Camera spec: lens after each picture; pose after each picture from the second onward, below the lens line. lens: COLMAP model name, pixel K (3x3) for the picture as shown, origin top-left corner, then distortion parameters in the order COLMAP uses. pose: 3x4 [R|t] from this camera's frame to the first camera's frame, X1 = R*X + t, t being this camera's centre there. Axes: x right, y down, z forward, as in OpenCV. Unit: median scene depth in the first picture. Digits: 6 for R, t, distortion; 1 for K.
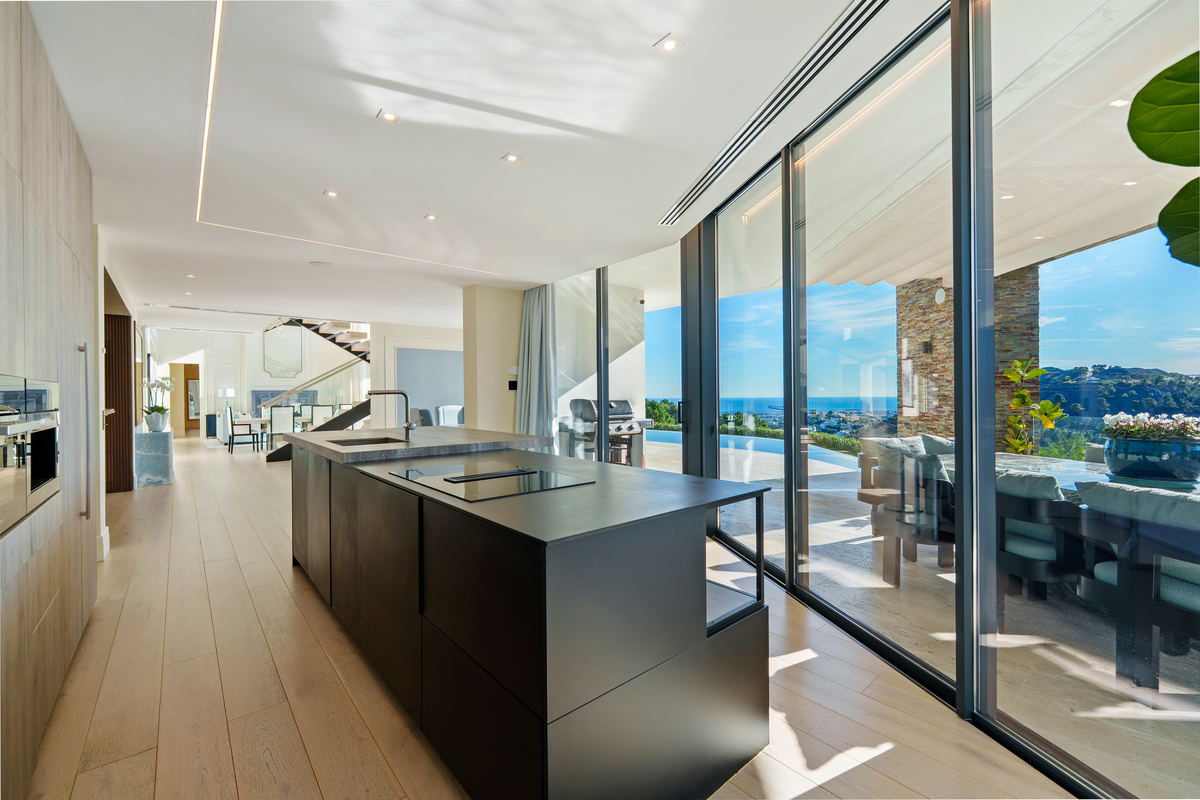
lens RADIAL K [[491.5, 0, 601.8], [0, 491.5, 403.9], [0, 0, 1]] dist [0.002299, 0.000217]
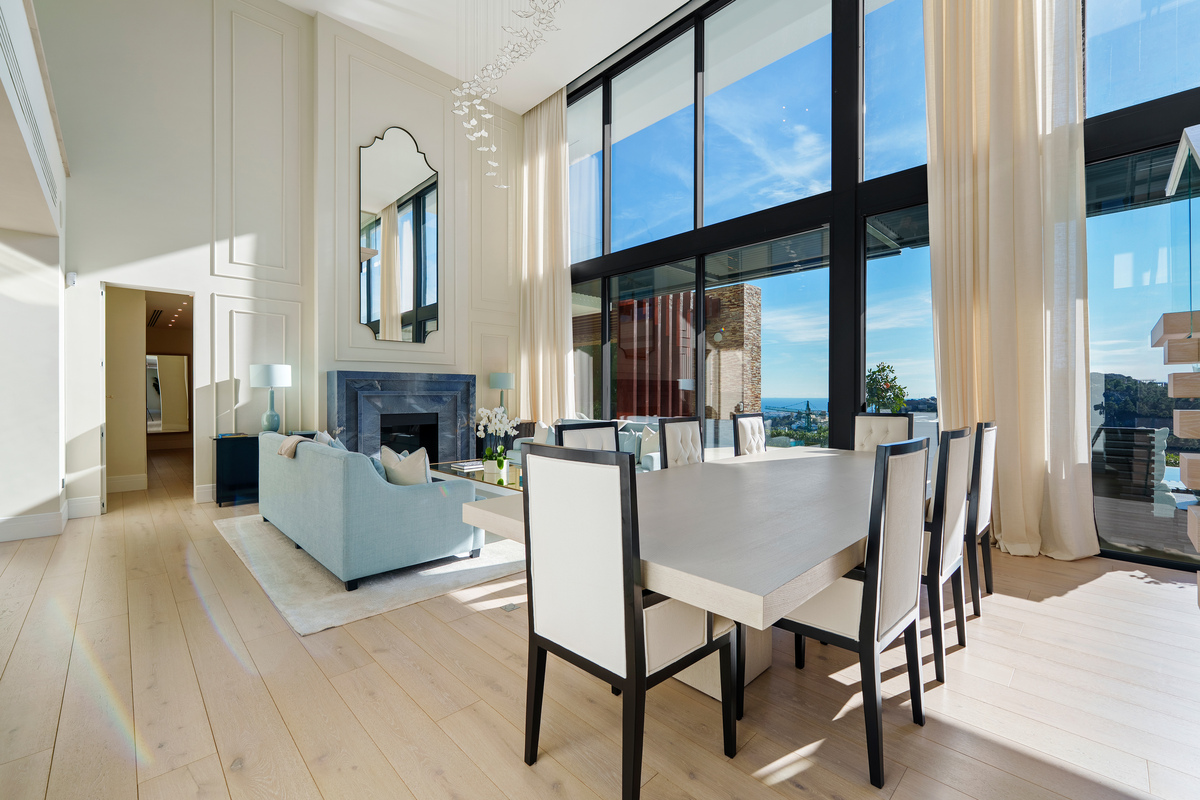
lens RADIAL K [[491.5, 0, 603.0], [0, 491.5, 396.5], [0, 0, 1]] dist [0.002299, 0.000217]
pose [[0.997513, 0.008714, 0.069942, -0.527274], [-0.007749, 0.999871, -0.014046, -0.003588], [-0.070055, 0.013469, 0.997452, 0.602788]]
